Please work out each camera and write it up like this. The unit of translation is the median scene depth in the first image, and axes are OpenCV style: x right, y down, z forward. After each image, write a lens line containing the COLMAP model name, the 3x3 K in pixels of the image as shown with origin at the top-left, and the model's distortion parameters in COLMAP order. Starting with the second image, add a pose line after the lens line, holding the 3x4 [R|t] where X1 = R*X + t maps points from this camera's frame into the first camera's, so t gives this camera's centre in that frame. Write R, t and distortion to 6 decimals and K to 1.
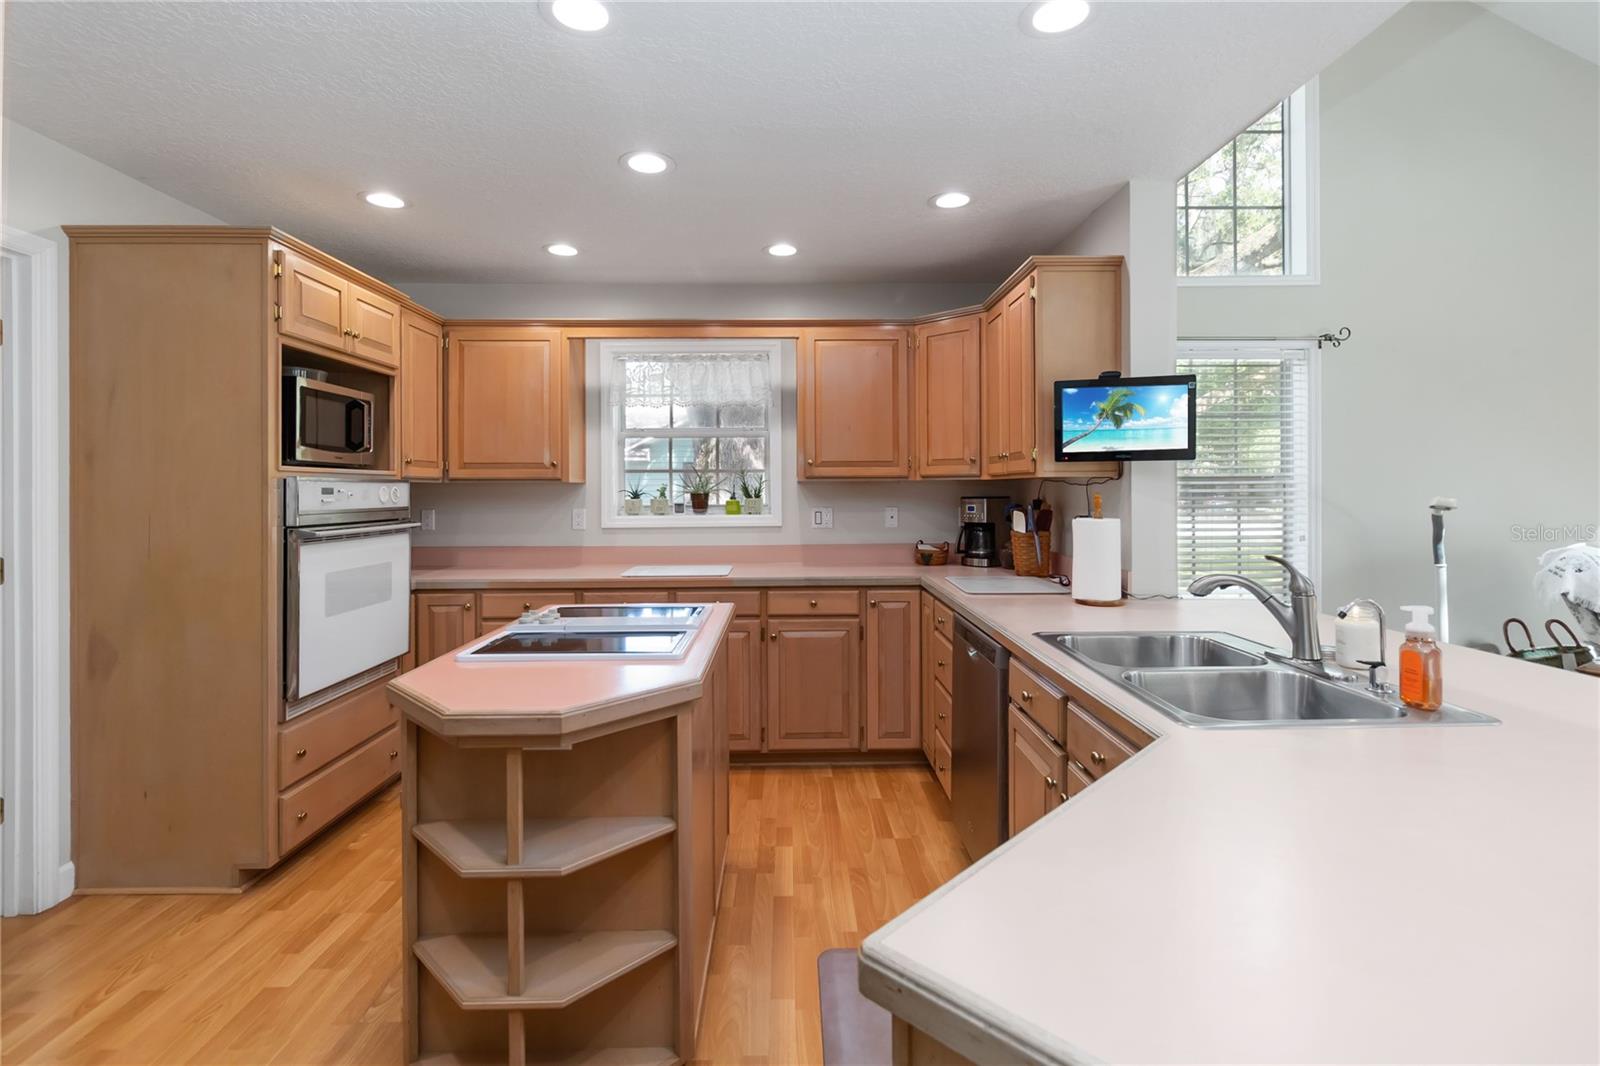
lens RADIAL K [[743.9, 0, 801.8], [0, 743.9, 486.2], [0, 0, 1]] dist [0.000807, 0.000446]
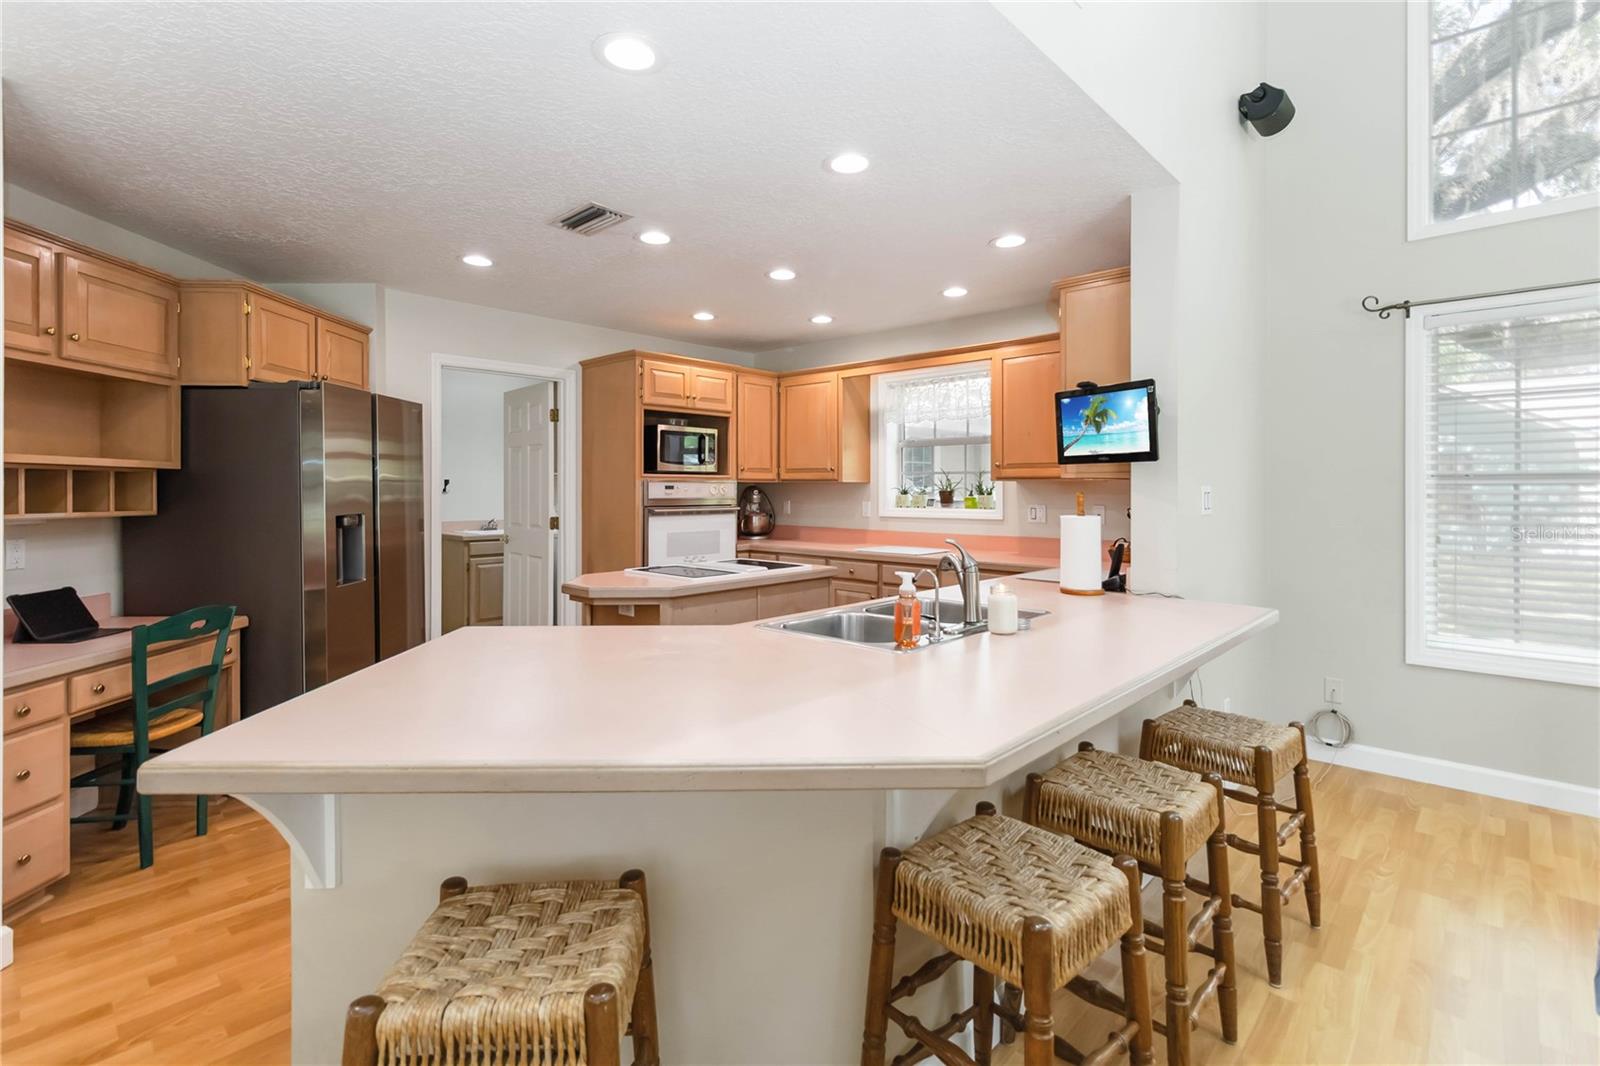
lens RADIAL K [[743.9, 0, 801.8], [0, 743.9, 486.2], [0, 0, 1]] dist [0.000807, 0.000446]
pose [[0.717342, 0.004126, -0.696709, 0.805572], [-0.001457, 0.999989, 0.004421, -0.004726], [0.696719, -0.002156, 0.717341, -0.065714]]
